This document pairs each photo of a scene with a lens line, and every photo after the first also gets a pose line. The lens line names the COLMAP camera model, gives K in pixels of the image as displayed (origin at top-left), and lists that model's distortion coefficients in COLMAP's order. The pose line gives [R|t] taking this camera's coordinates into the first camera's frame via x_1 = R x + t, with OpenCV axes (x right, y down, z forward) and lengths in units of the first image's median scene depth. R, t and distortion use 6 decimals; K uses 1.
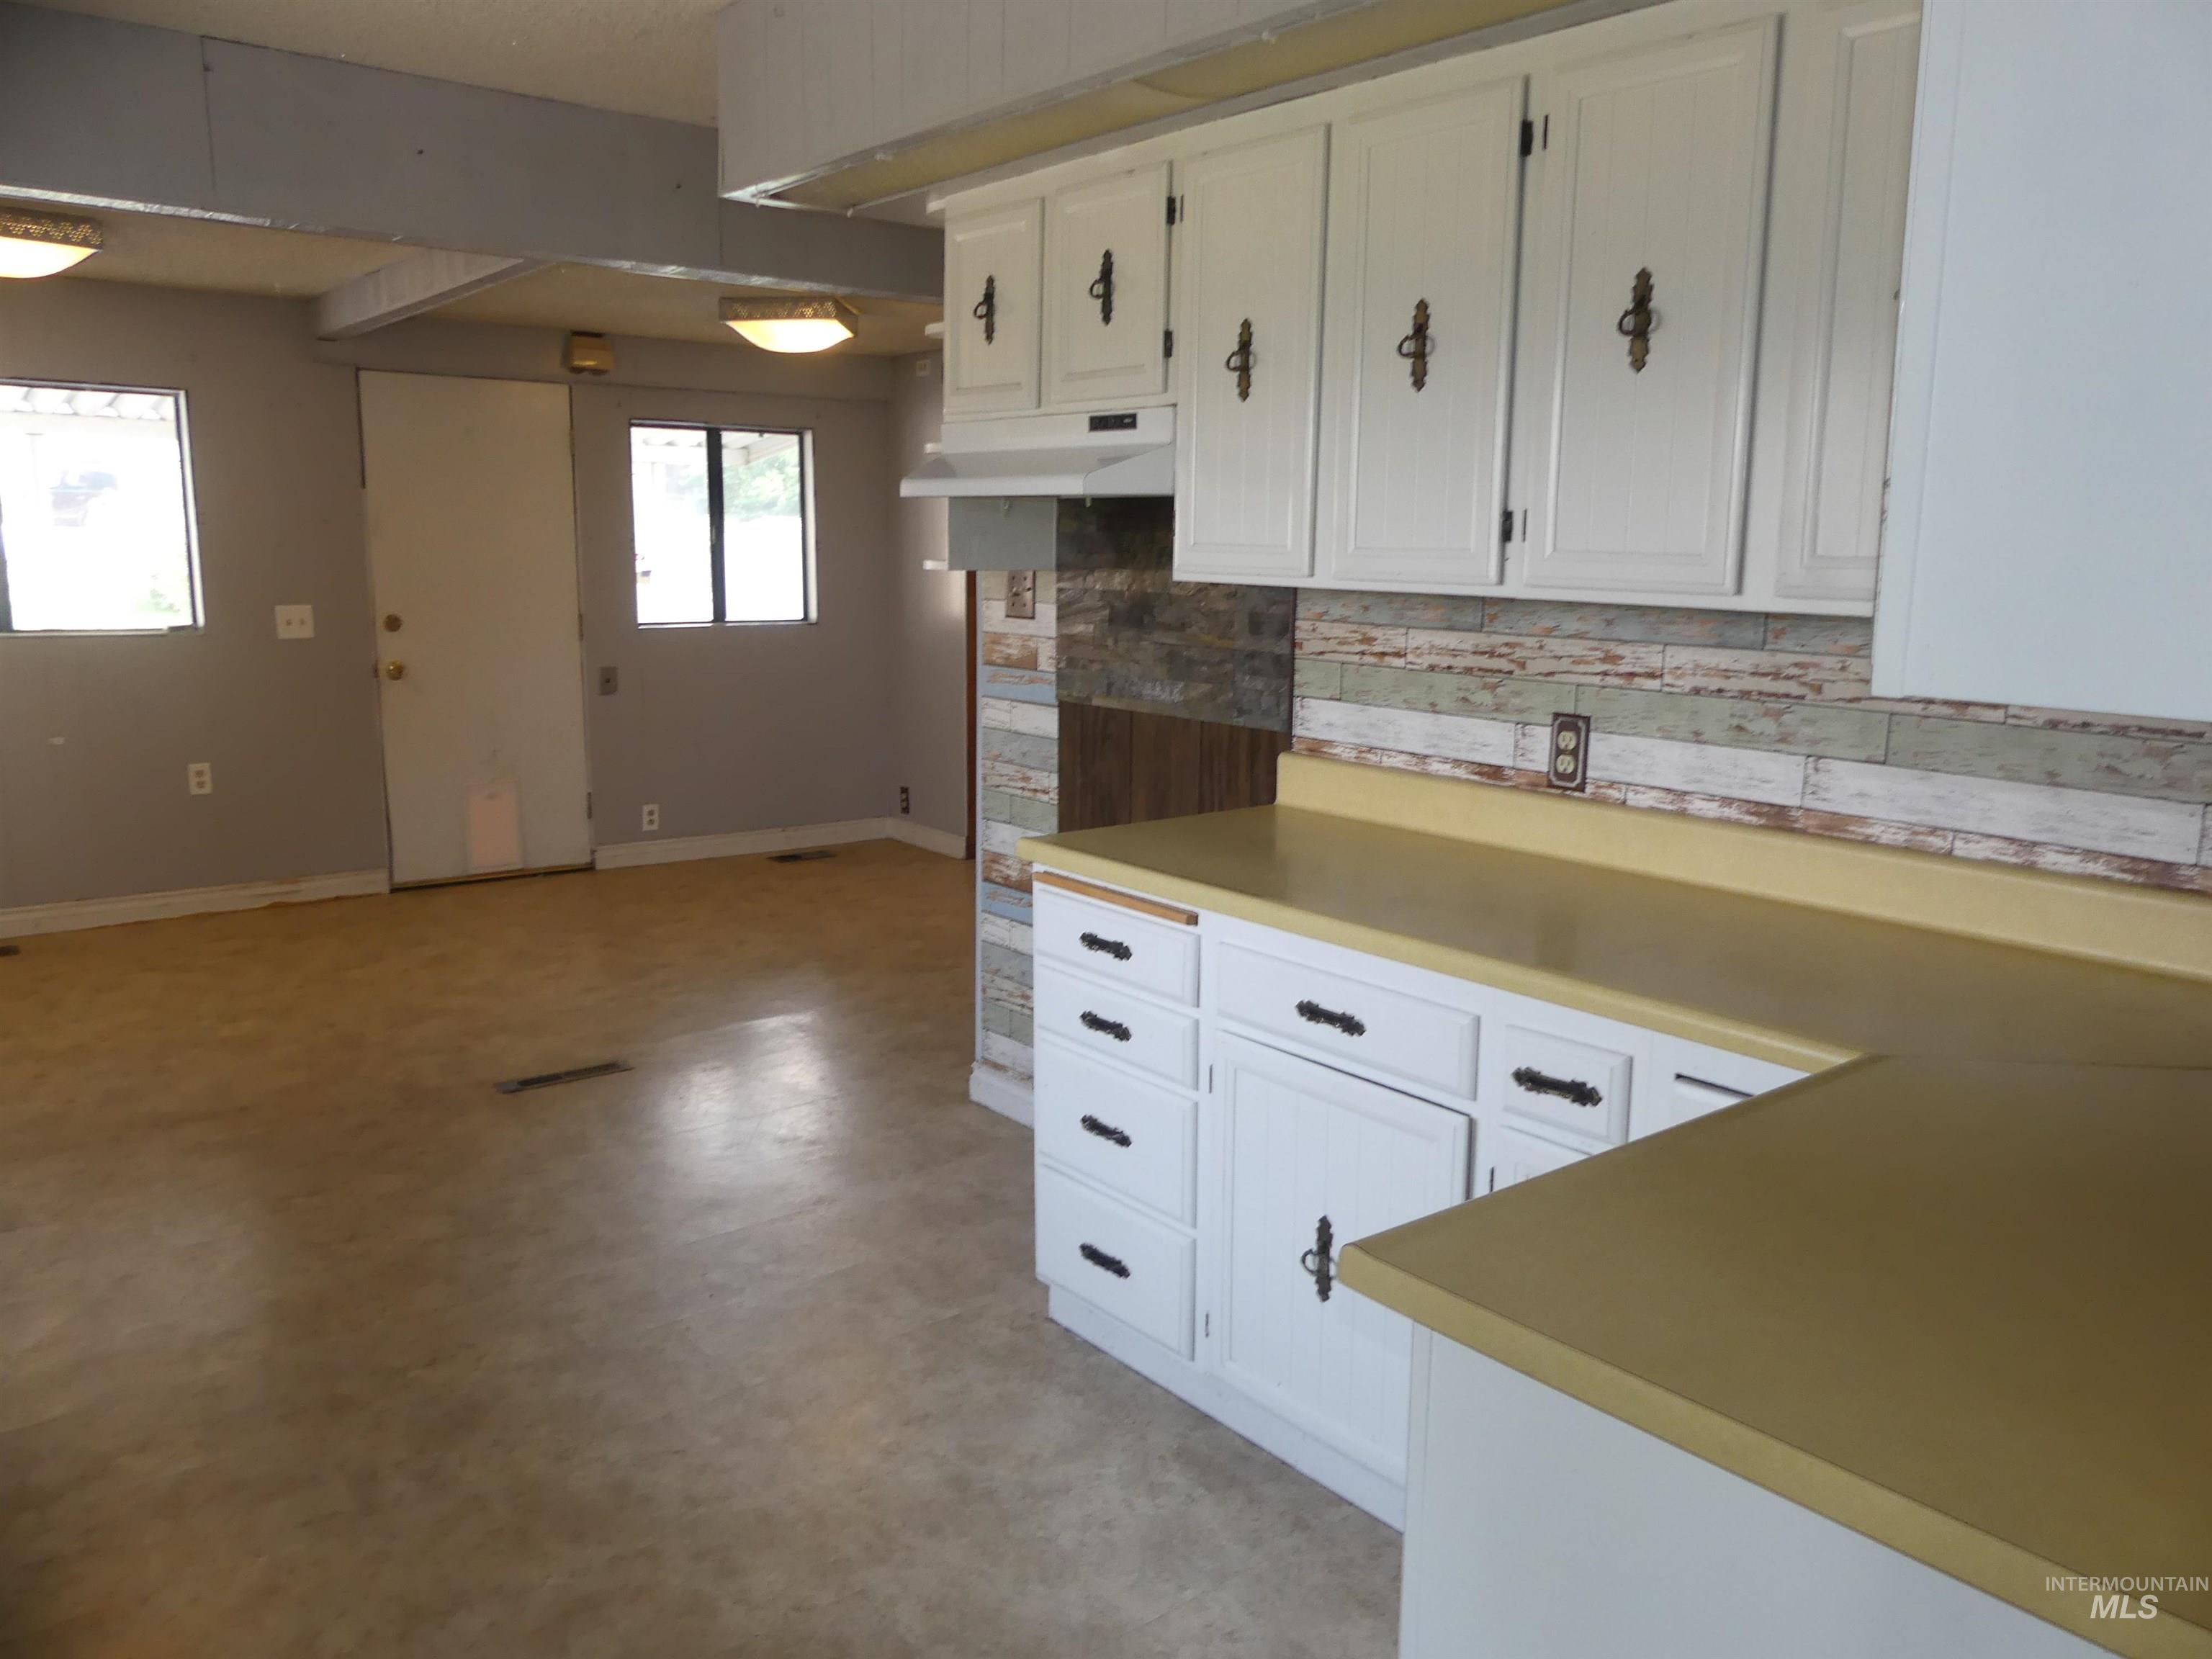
lens RADIAL K [[1605.6, 0, 1015.7], [0, 1605.6, 835.0], [0, 0, 1]] dist [0.066542, -0.002907]
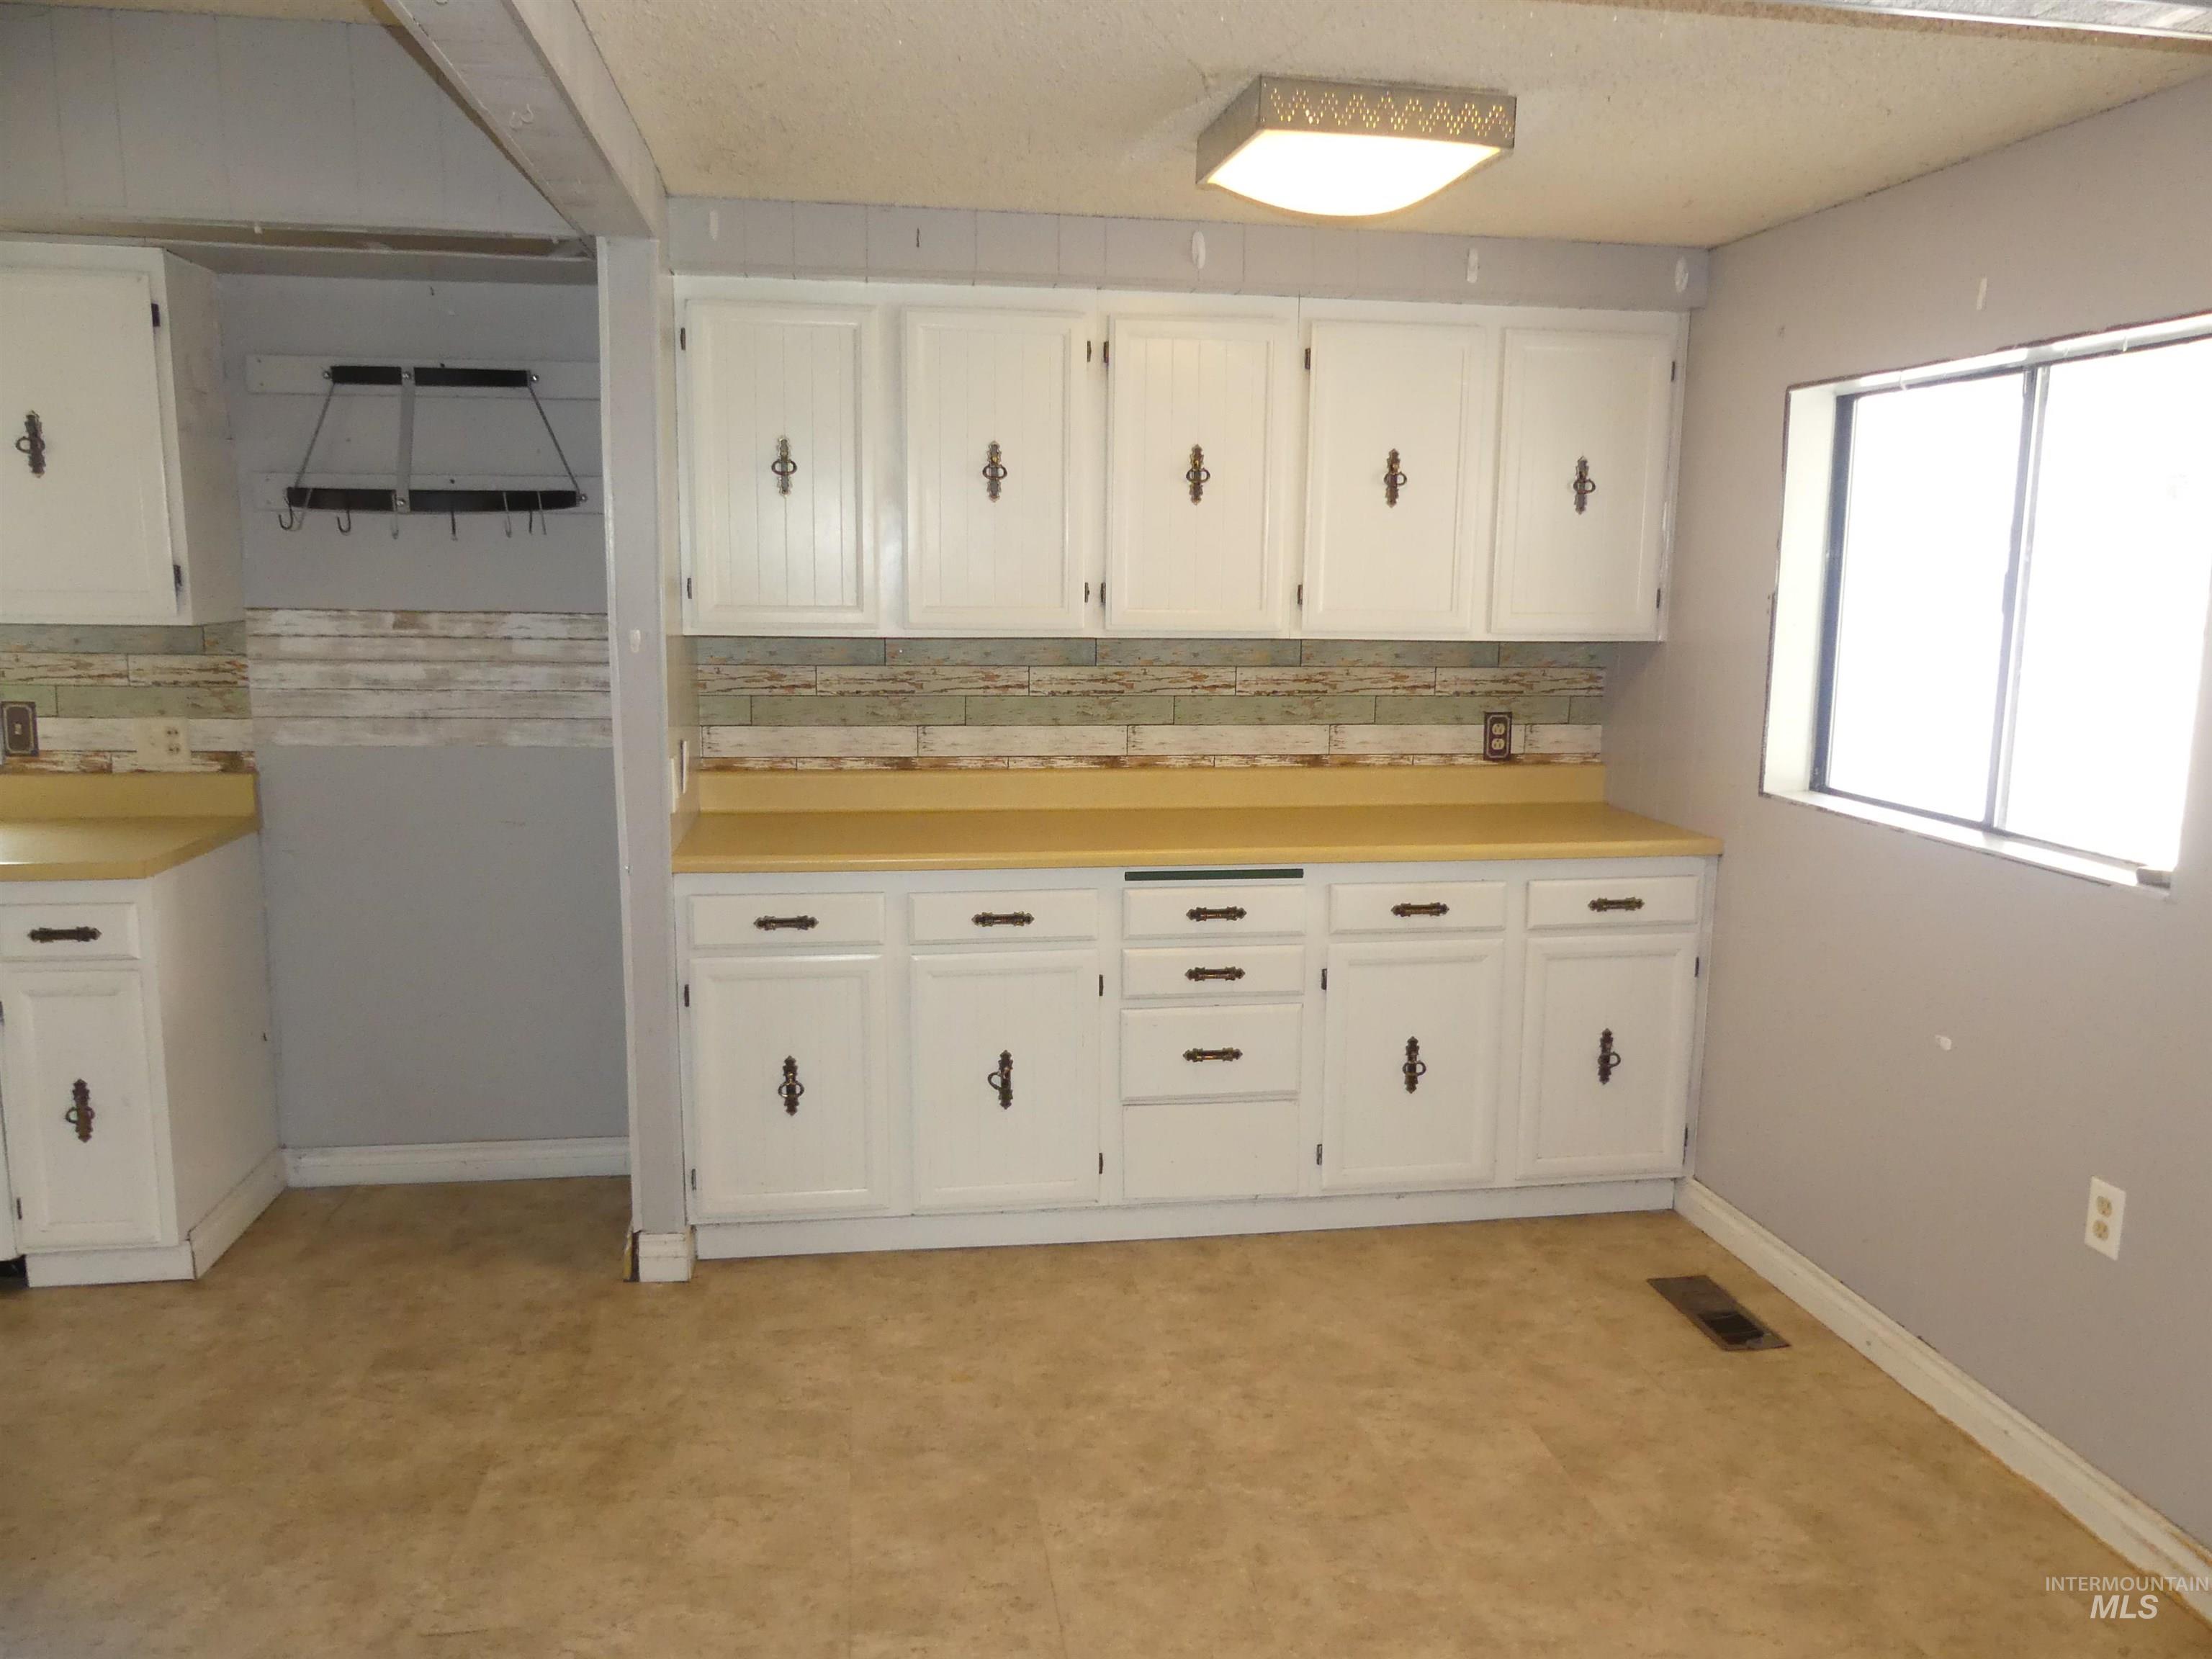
lens RADIAL K [[1658.3, 0, 1140.2], [0, 1658.3, 837.1], [0, 0, 1]] dist [-0.021252, 0.012295]
pose [[-0.458322, 0.122839, -0.880257, -0.010922], [-0.174417, 0.958714, 0.224601, -0.175339], [0.871504, 0.256472, -0.417974, 0.887583]]
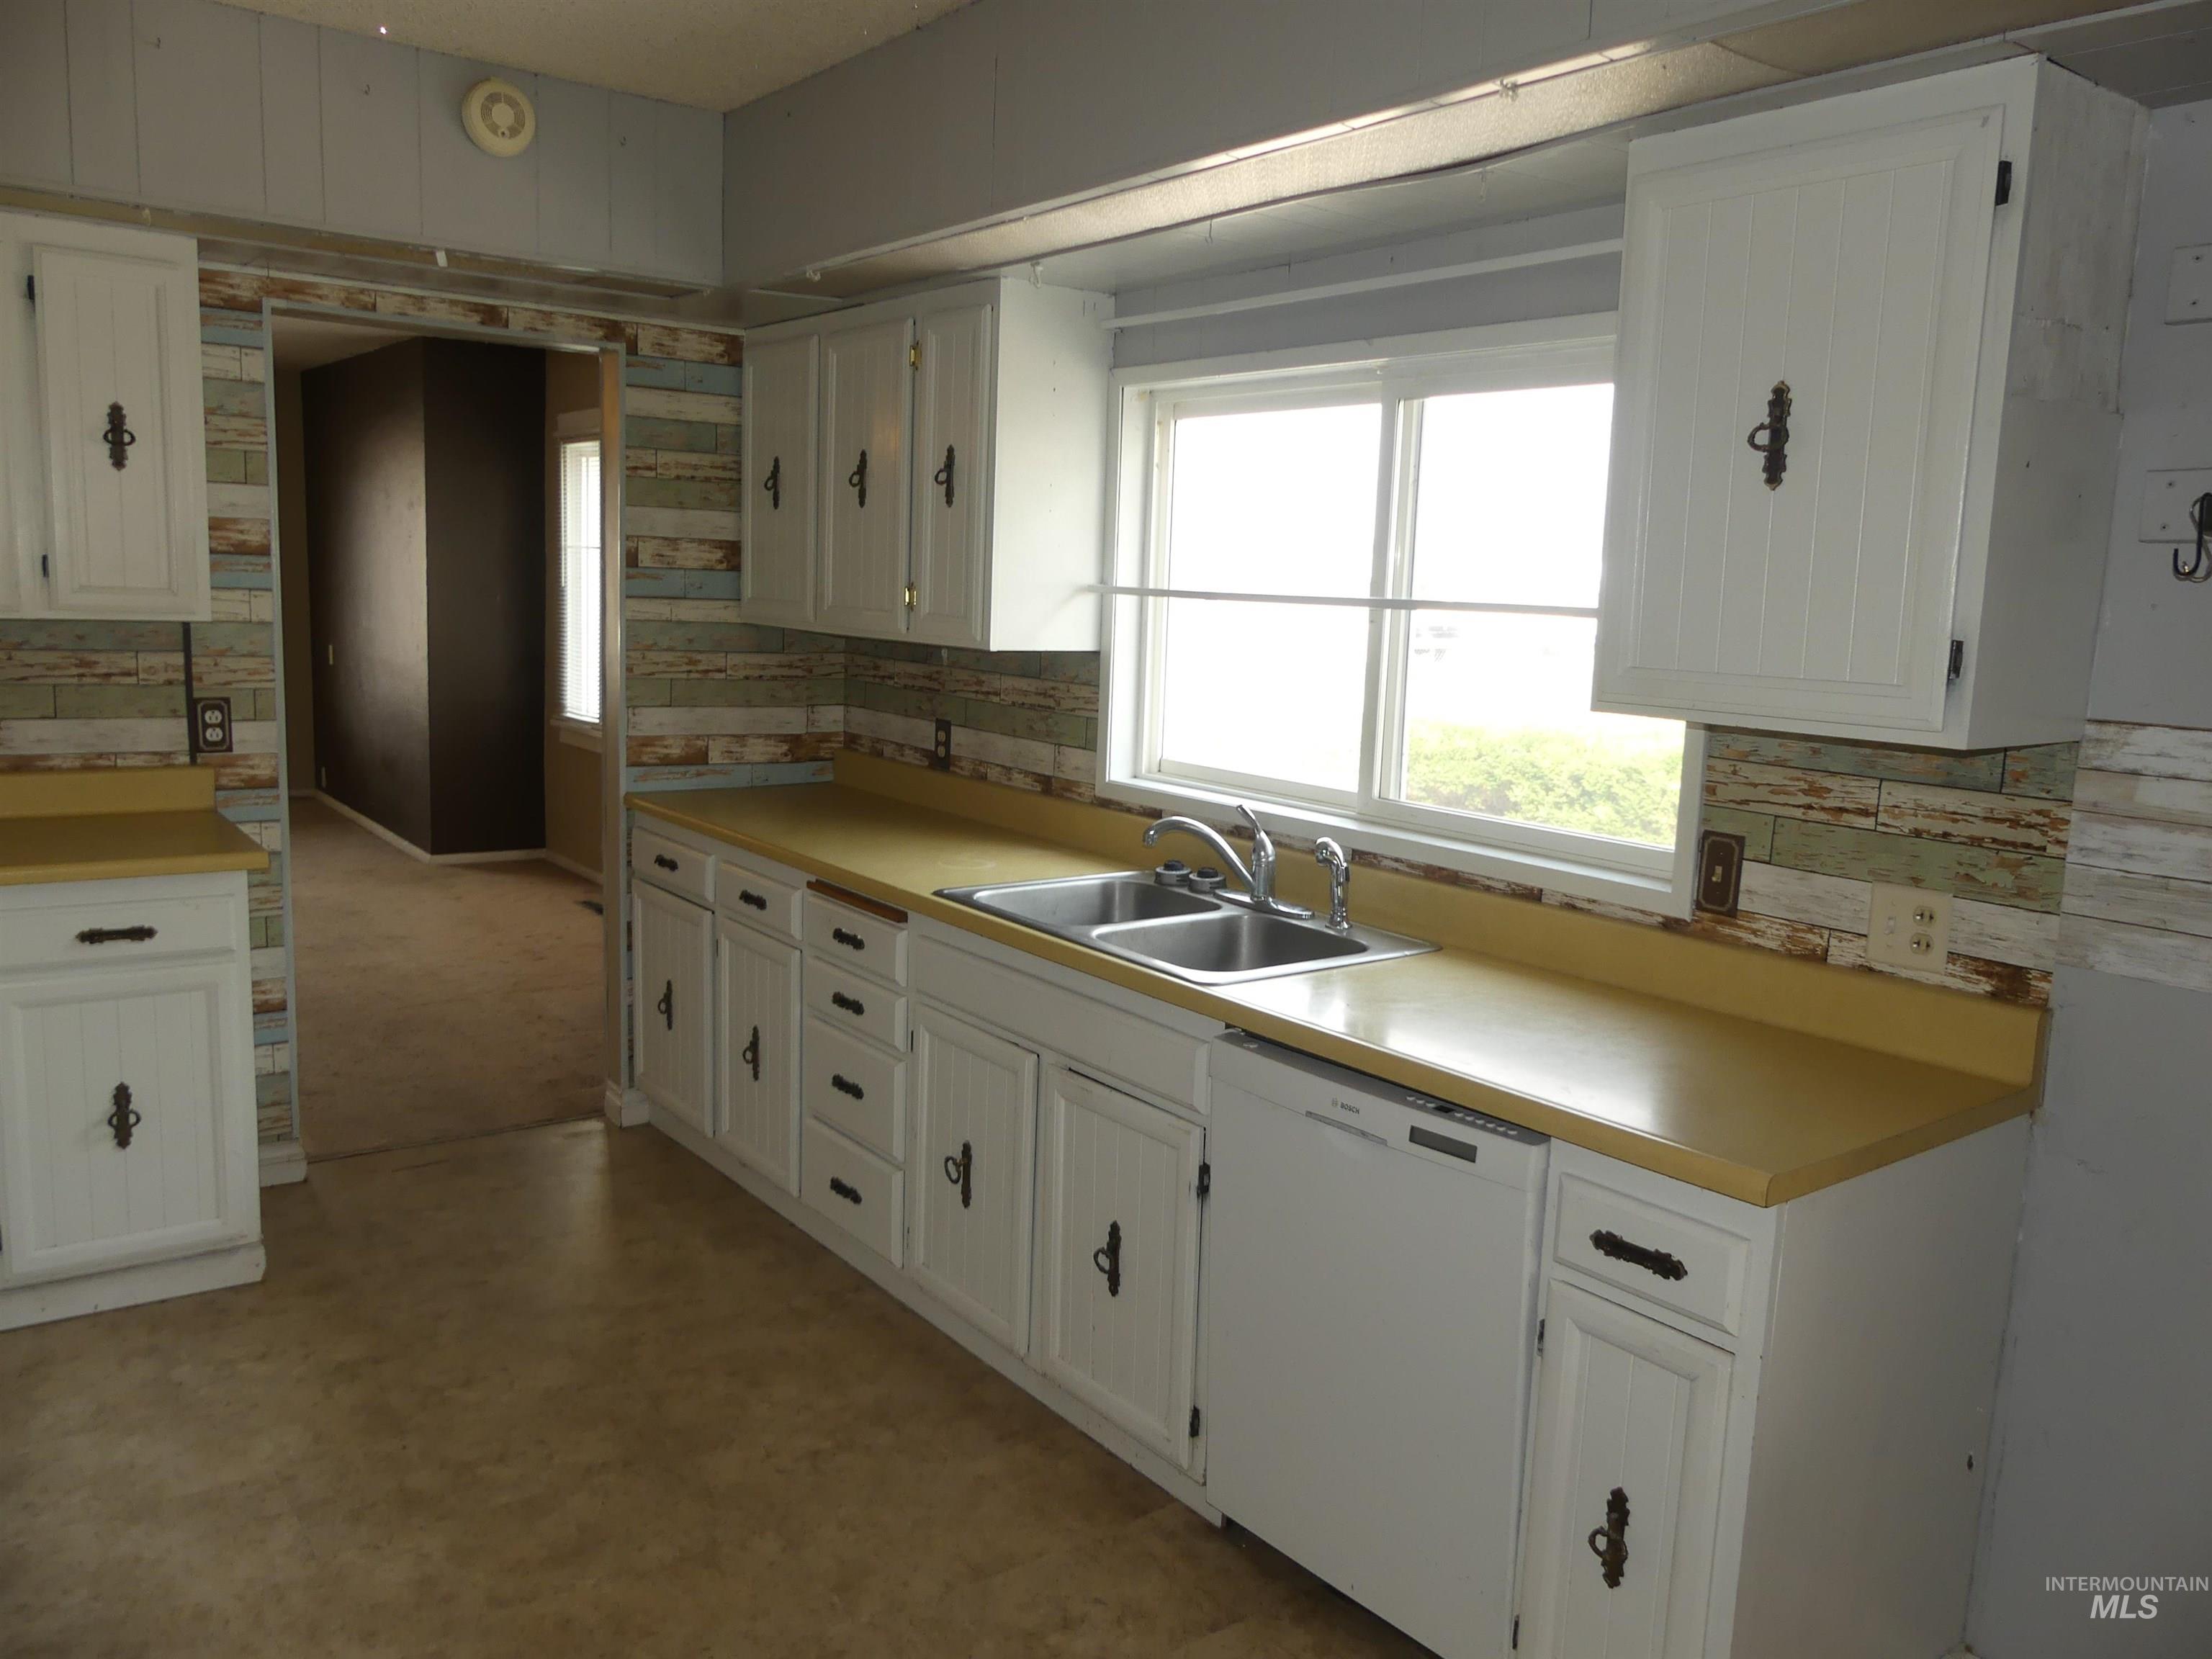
lens RADIAL K [[1658.3, 0, 1140.2], [0, 1658.3, 837.1], [0, 0, 1]] dist [-0.021252, 0.012295]
pose [[-0.998558, -0.046163, -0.027409, -0.200214], [-0.052461, 0.947489, 0.315456, -0.136350], [0.011407, 0.316439, -0.948544, 0.654105]]
